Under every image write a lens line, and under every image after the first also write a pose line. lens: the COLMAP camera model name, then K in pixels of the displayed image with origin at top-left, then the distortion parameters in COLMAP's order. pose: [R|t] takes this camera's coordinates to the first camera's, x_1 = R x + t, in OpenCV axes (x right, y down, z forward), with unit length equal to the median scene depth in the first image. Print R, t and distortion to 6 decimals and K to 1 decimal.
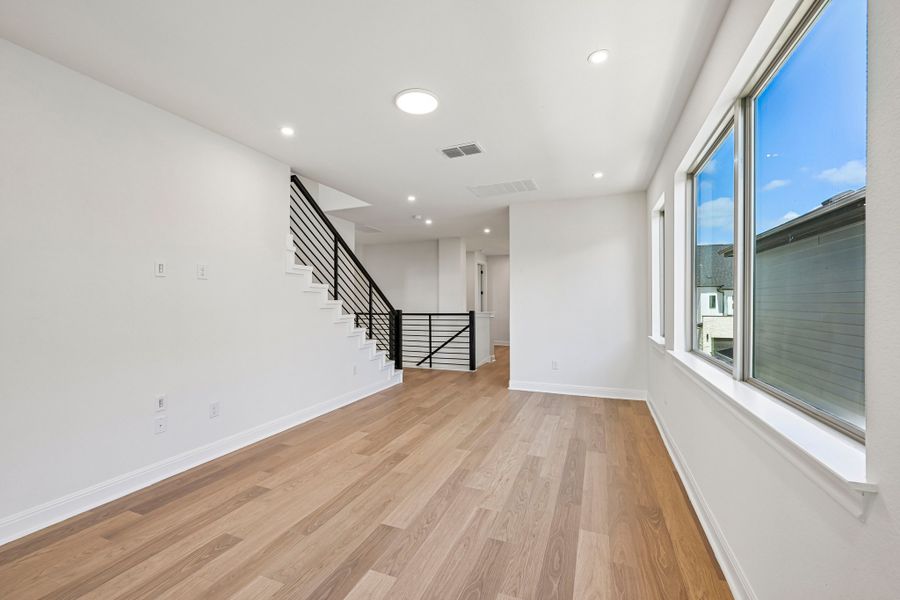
lens RADIAL K [[371.4, 0, 450.6], [0, 371.4, 302.2], [0, 0, 1]] dist [-0.002953, -0.000246]
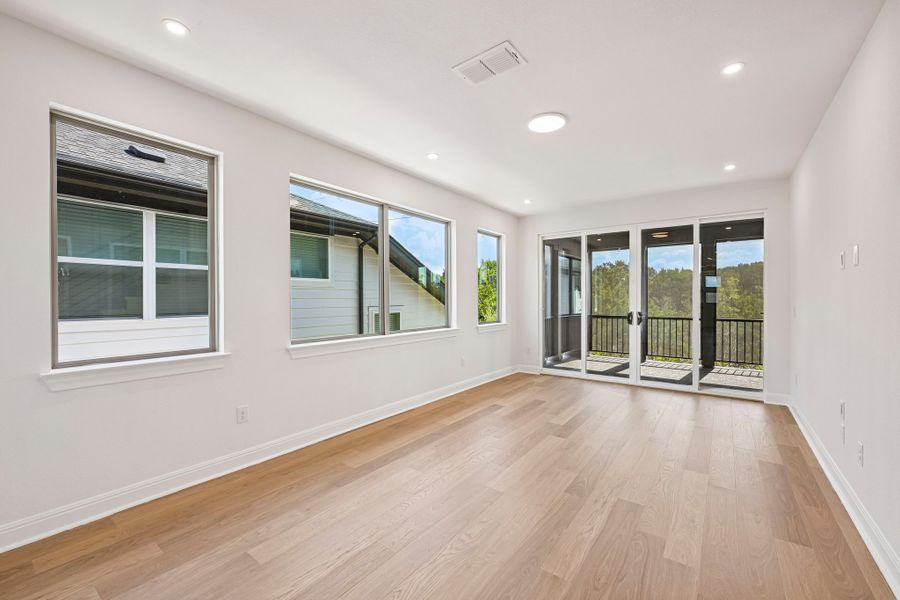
lens RADIAL K [[371.4, 0, 449.3], [0, 371.4, 300.6], [0, 0, 1]] dist [-0.002953, -0.000246]
pose [[-0.967596, 0.002806, 0.252487, -0.078681], [0.003029, 0.999995, 0.000494, 0.005639], [-0.252484, 0.001242, -0.967600, 1.918881]]
